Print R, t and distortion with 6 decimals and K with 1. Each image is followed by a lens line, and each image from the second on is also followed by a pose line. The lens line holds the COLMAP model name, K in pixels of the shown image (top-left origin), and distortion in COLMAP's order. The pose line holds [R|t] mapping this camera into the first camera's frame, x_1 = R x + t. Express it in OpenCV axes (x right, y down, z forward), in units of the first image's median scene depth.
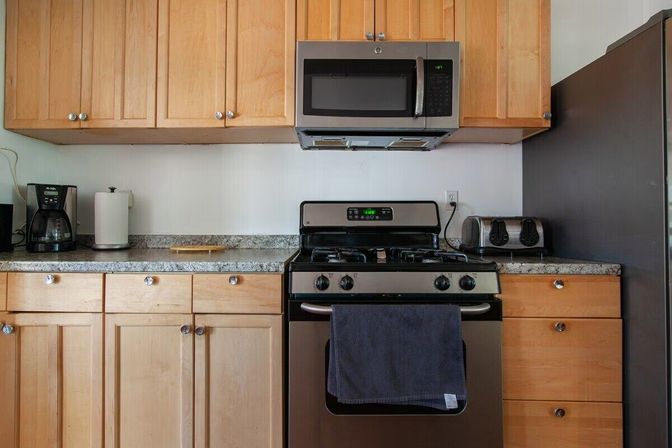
lens RADIAL K [[316.8, 0, 335.8], [0, 316.8, 221.4], [0, 0, 1]] dist [0.004282, 0.000384]
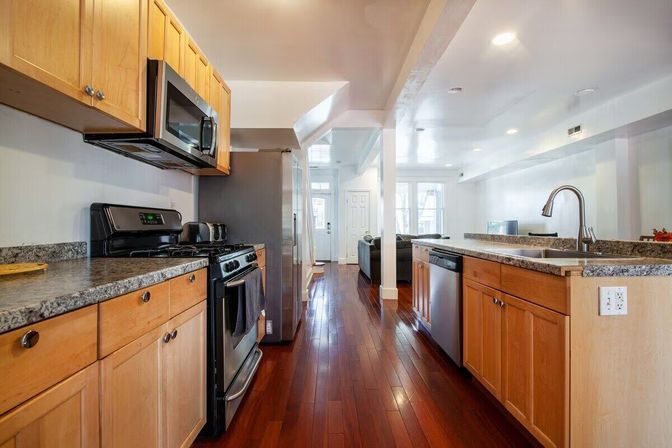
lens RADIAL K [[316.8, 0, 337.0], [0, 316.8, 223.8], [0, 0, 1]] dist [0.004282, 0.000384]
pose [[-0.038696, 0.002687, 0.999247, -1.064494], [-0.007507, 0.999967, -0.002980, -0.008293], [-0.999223, -0.007616, -0.038674, 0.376194]]
